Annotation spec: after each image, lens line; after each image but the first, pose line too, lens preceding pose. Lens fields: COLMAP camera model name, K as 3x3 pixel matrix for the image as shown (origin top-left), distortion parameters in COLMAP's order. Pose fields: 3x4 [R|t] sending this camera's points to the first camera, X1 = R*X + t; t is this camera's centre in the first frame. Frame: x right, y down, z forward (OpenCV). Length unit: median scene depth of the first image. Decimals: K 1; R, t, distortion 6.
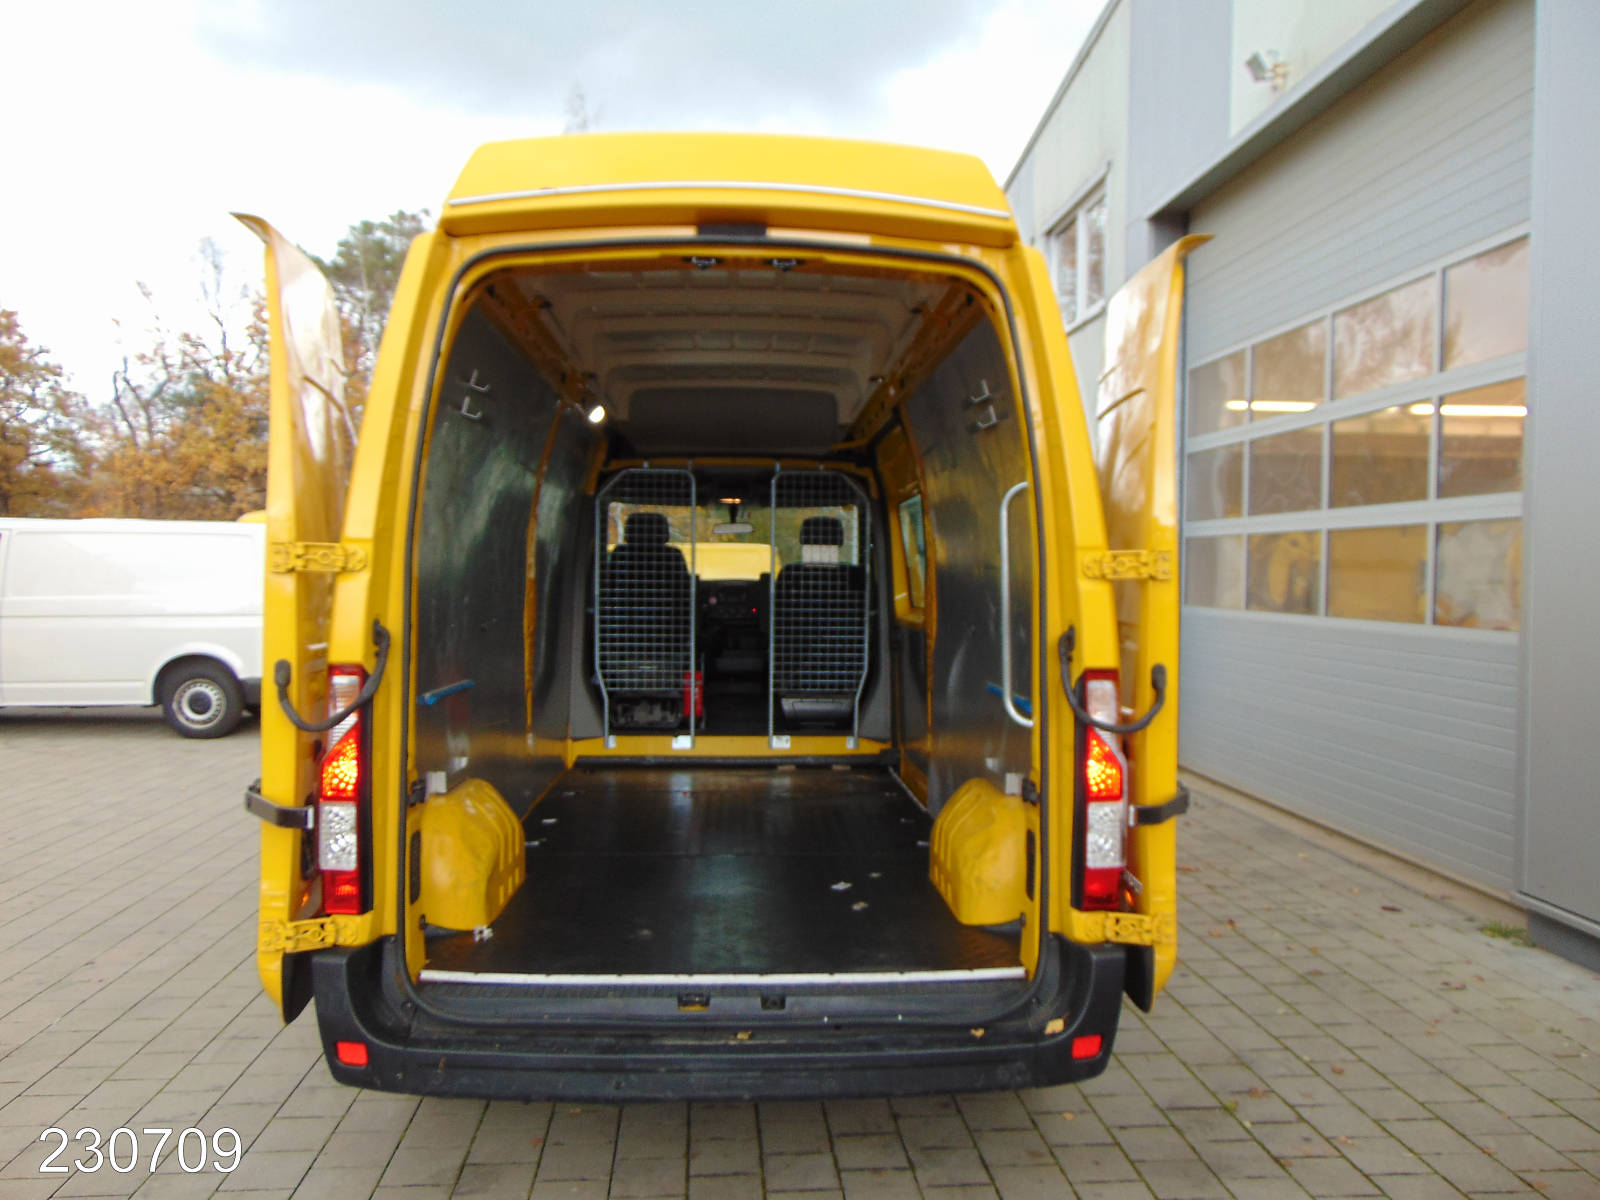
lens RADIAL K [[1216.2, 0, 800.0], [0, 1216.2, 600.0], [0, 0, 1]] dist [-0.003052, 0.050055]
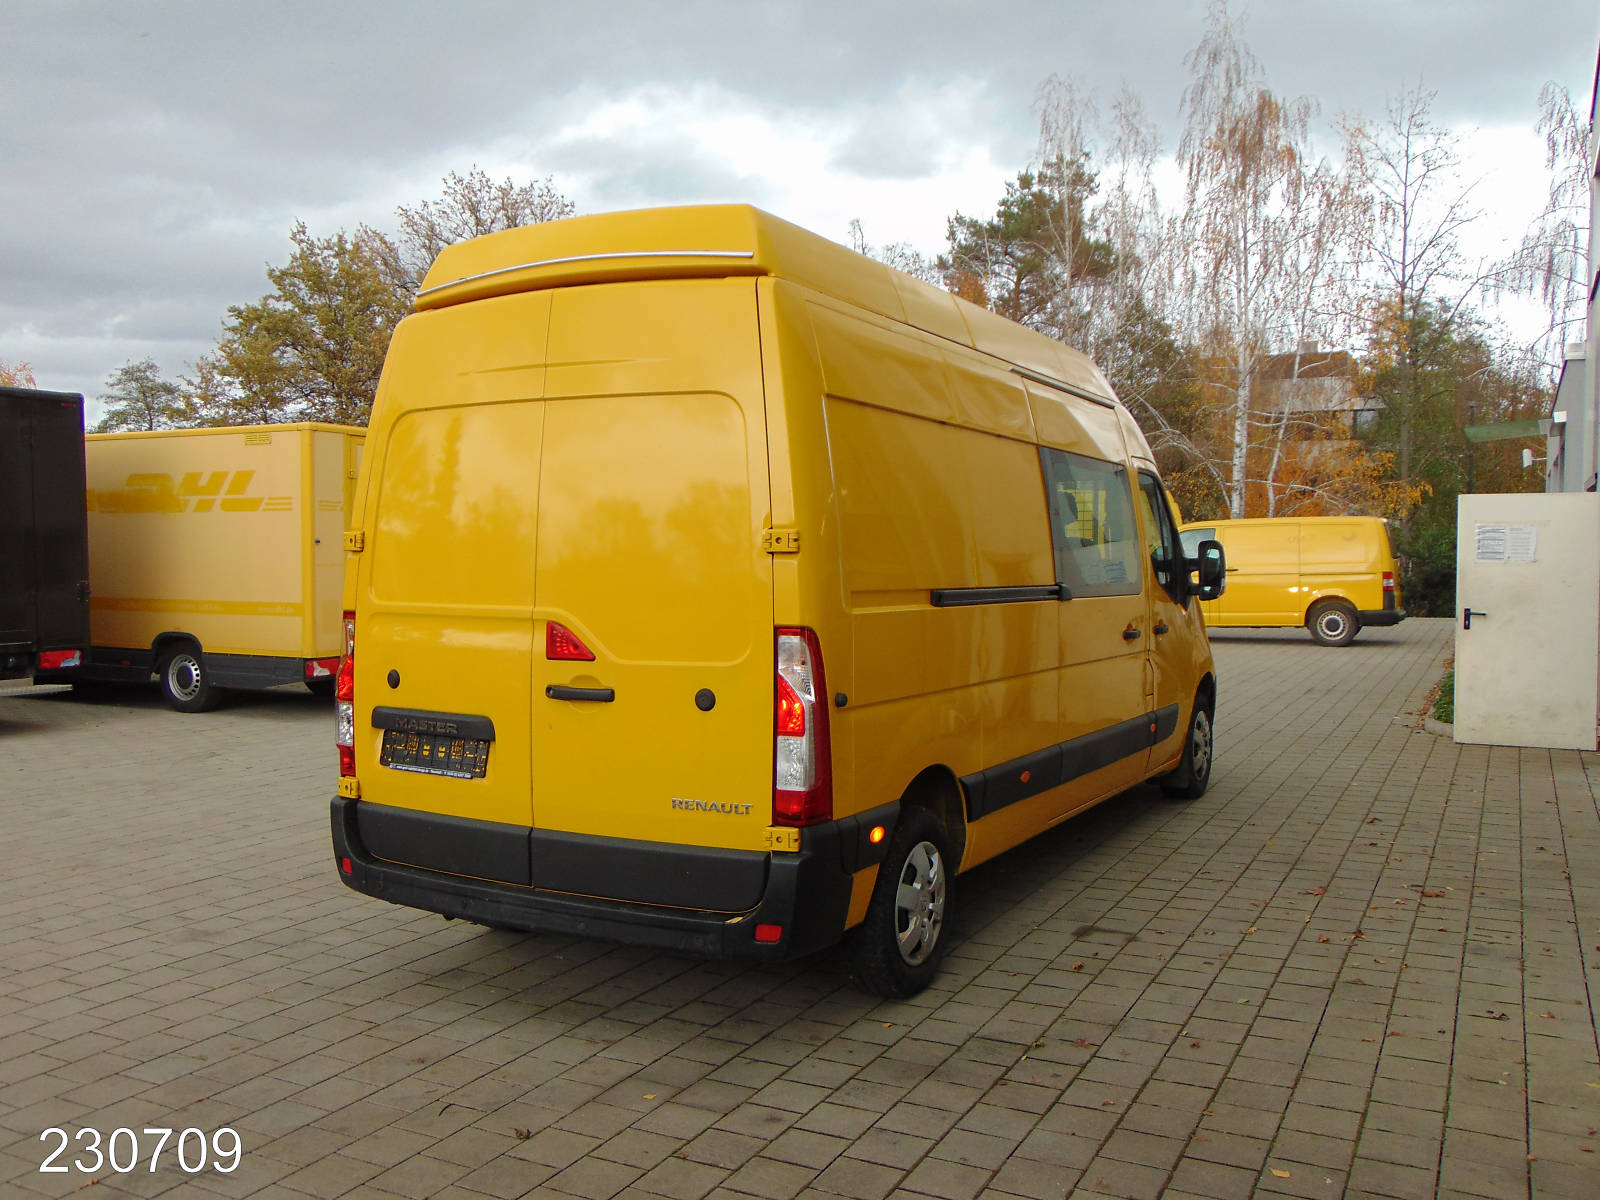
lens RADIAL K [[1400.1, 0, 800.0], [0, 1400.1, 600.0], [0, 0, 1]] dist [0.000316, 0.001811]
pose [[0.851884, 0.015861, -0.523490, 0.829891], [-0.008901, 0.999835, 0.015808, 0.008482], [0.523654, -0.008807, 0.851885, -0.149509]]
